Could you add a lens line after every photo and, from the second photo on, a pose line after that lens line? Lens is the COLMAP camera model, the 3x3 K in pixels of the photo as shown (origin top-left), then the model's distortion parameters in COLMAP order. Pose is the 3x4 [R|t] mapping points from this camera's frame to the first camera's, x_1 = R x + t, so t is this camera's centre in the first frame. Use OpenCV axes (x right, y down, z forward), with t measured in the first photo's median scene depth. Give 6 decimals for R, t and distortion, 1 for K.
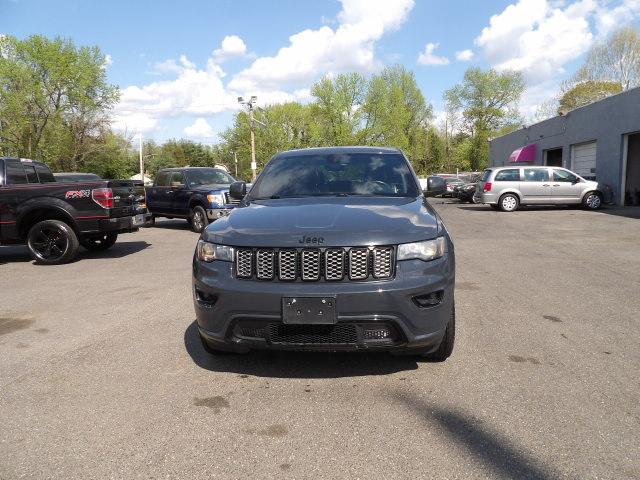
lens RADIAL K [[458.8, 0, 326.5], [0, 458.8, 234.8], [0, 0, 1]] dist [-0.034108, 0.035918]
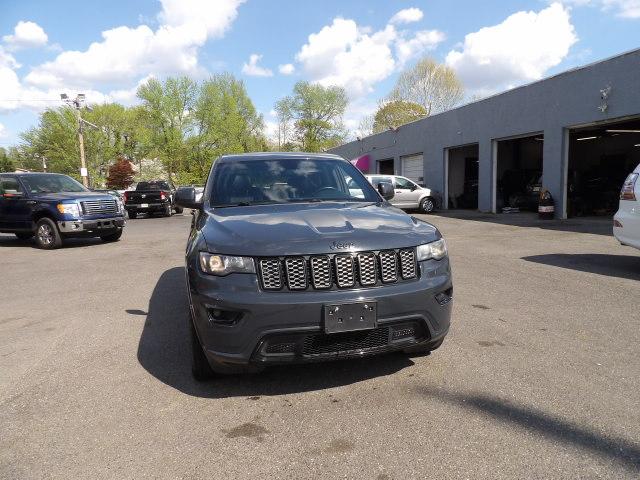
lens RADIAL K [[458.8, 0, 325.4], [0, 458.8, 234.7], [0, 0, 1]] dist [-0.034108, 0.035918]
pose [[0.933563, -0.036564, 0.356544, -0.022659], [0.042882, 0.999032, -0.009827, -0.000200], [-0.355840, 0.024463, 0.934227, 0.005246]]
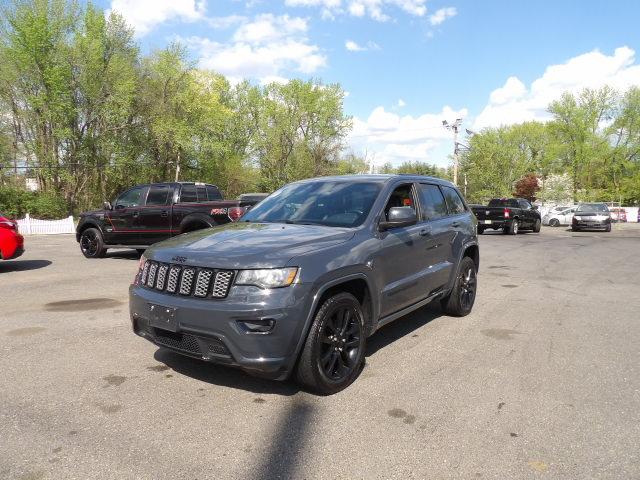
lens RADIAL K [[458.8, 0, 326.1], [0, 458.8, 231.0], [0, 0, 1]] dist [-0.034108, 0.035918]
pose [[0.872274, 0.056386, -0.485756, 0.046887], [-0.082954, 0.995995, -0.033347, -0.002754], [0.481930, 0.069383, 0.873458, 0.008353]]
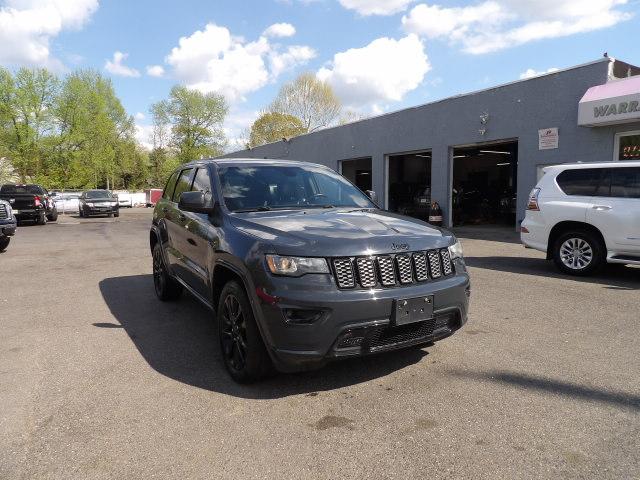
lens RADIAL K [[458.8, 0, 326.1], [0, 458.8, 232.5], [0, 0, 1]] dist [-0.034108, 0.035918]
pose [[0.800616, -0.029338, 0.598459, -0.044950], [0.053121, 0.998343, -0.022124, -0.000340], [-0.596819, 0.049504, 0.800848, 0.012620]]
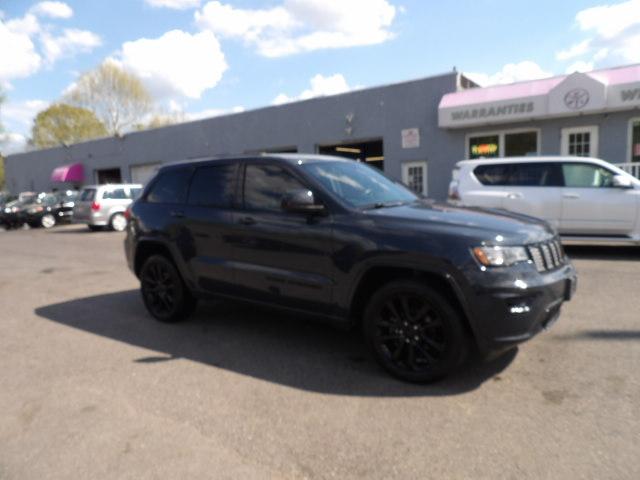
lens RADIAL K [[458.8, 0, 329.8], [0, 458.8, 229.8], [0, 0, 1]] dist [-0.034108, 0.035918]
pose [[0.482160, -0.071206, 0.873185, -0.074709], [0.123079, 0.992312, 0.012958, -0.004265], [-0.867394, 0.101223, 0.487217, 0.049891]]
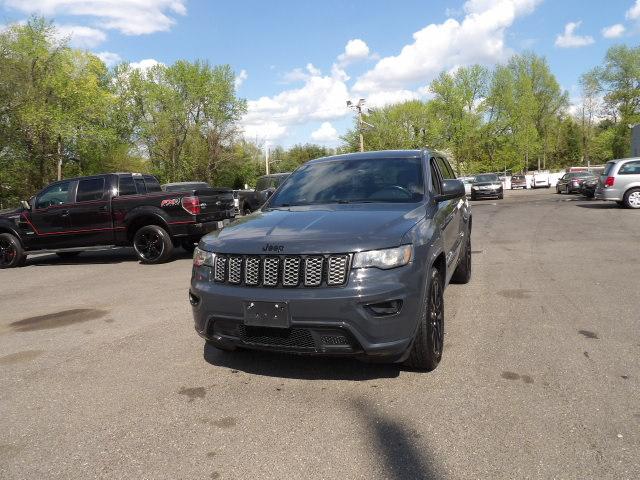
lens RADIAL K [[458.8, 0, 326.5], [0, 458.8, 234.8], [0, 0, 1]] dist [-0.034108, 0.035918]
pose [[0.963247, -0.003094, -0.268598, 0.020276], [0.003146, 0.999995, -0.000240, -0.000997], [0.268598, -0.000614, 0.963252, 0.000462]]
